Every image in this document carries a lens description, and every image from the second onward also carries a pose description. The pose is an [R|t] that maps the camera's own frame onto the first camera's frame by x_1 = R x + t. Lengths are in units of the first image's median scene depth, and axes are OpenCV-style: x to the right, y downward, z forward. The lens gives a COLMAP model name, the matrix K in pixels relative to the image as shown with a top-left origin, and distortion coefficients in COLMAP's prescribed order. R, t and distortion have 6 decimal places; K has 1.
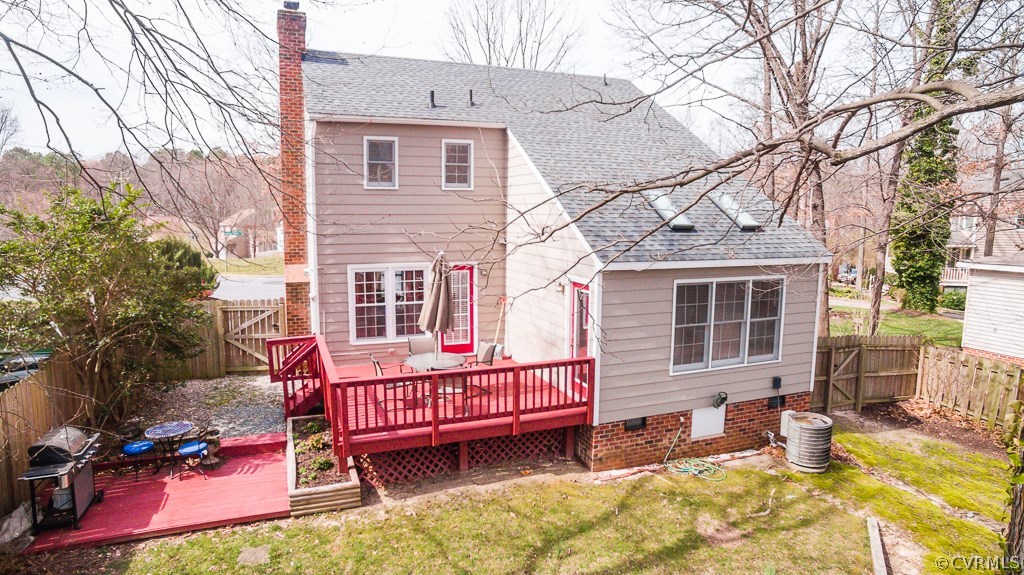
lens RADIAL K [[592.6, 0, 512.0], [0, 592.6, 287.5], [0, 0, 1]] dist [-0.122850, 0.087724]
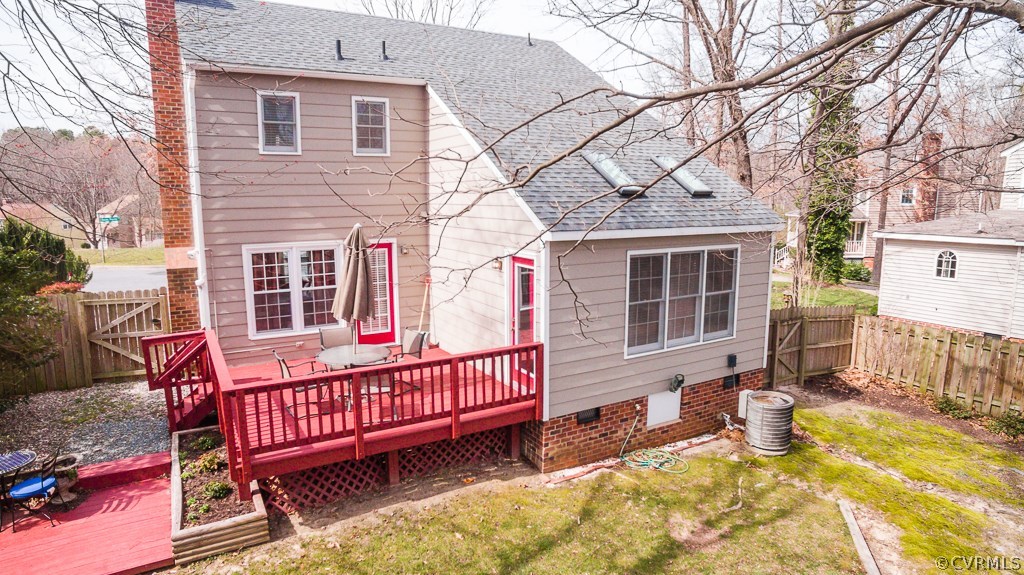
lens RADIAL K [[592.6, 0, 512.0], [0, 592.6, 287.5], [0, 0, 1]] dist [-0.122850, 0.087724]
pose [[0.987885, -0.032218, 0.151809, -0.030063], [0.028038, 0.999169, 0.029600, 0.009812], [-0.152636, -0.024985, 0.987967, 0.138075]]
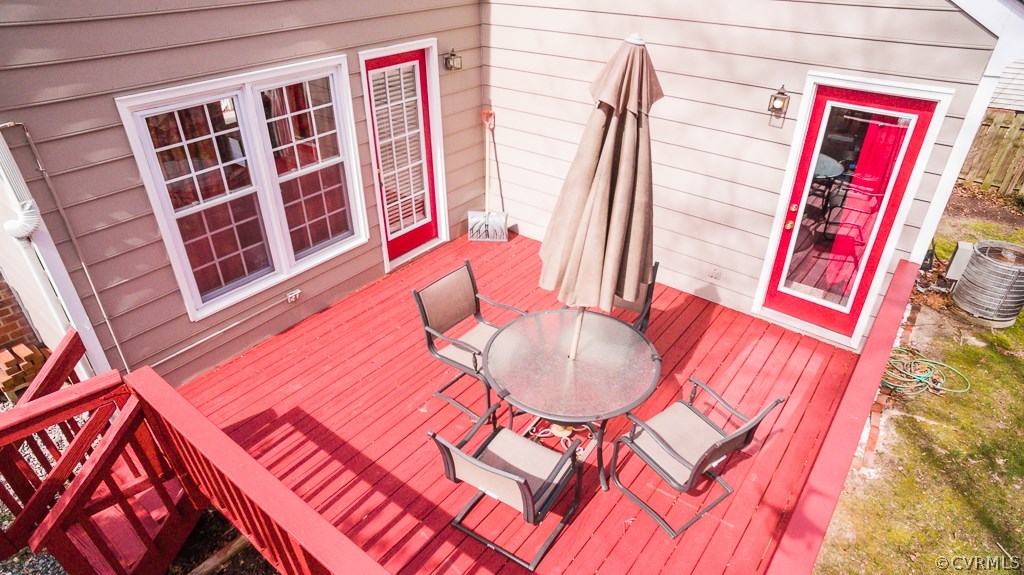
lens RADIAL K [[592.6, 0, 512.0], [0, 592.6, 287.5], [0, 0, 1]] dist [-0.122850, 0.087724]
pose [[0.858001, -0.274978, 0.433845, -0.295215], [0.071300, 0.900218, 0.429563, -0.070009], [-0.508675, -0.337632, 0.791994, 0.725112]]
